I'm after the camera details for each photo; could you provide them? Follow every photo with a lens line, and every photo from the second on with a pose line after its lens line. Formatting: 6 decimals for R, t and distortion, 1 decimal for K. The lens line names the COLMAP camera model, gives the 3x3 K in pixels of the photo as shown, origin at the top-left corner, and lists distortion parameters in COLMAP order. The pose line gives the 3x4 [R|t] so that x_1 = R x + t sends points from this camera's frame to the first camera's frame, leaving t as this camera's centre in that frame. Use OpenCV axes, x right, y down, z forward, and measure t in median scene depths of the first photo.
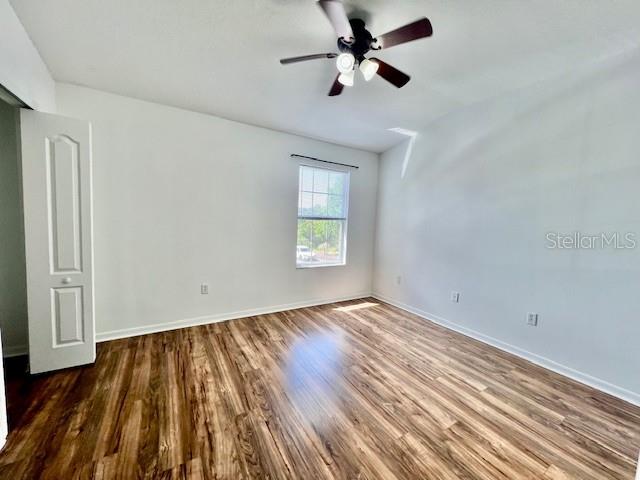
lens RADIAL K [[255.1, 0, 321.3], [0, 255.1, 240.1], [0, 0, 1]] dist [-0.001041, 0.000440]
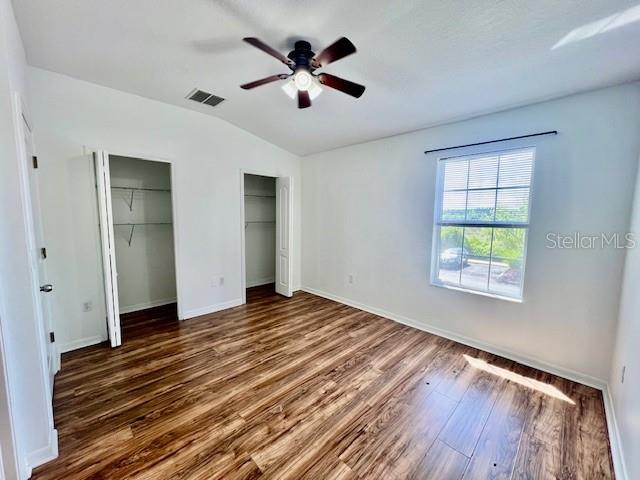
lens RADIAL K [[255.1, 0, 321.3], [0, 255.1, 240.1], [0, 0, 1]] dist [-0.001041, 0.000440]
pose [[0.230892, 0.061552, -0.971030, 0.956267], [-0.089143, 0.995138, 0.041884, -0.057316], [0.968887, 0.076890, 0.235257, 0.673089]]
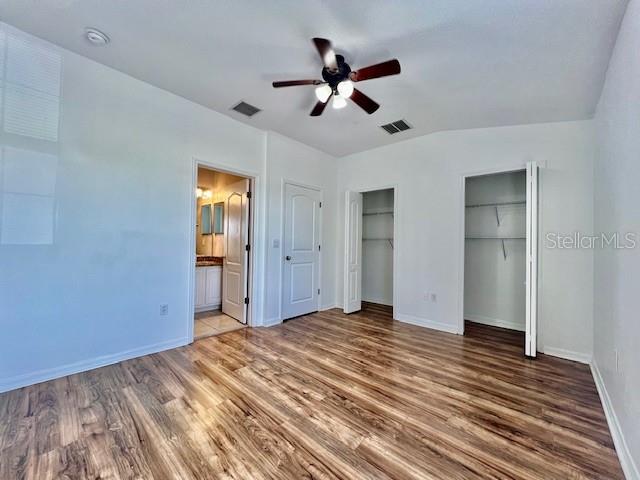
lens RADIAL K [[255.1, 0, 321.3], [0, 255.1, 240.1], [0, 0, 1]] dist [-0.001041, 0.000440]
pose [[-0.958226, -0.063698, -0.278829, 0.370194], [-0.082552, 0.994990, 0.056396, -0.046173], [0.273840, 0.077058, -0.958683, 1.672177]]
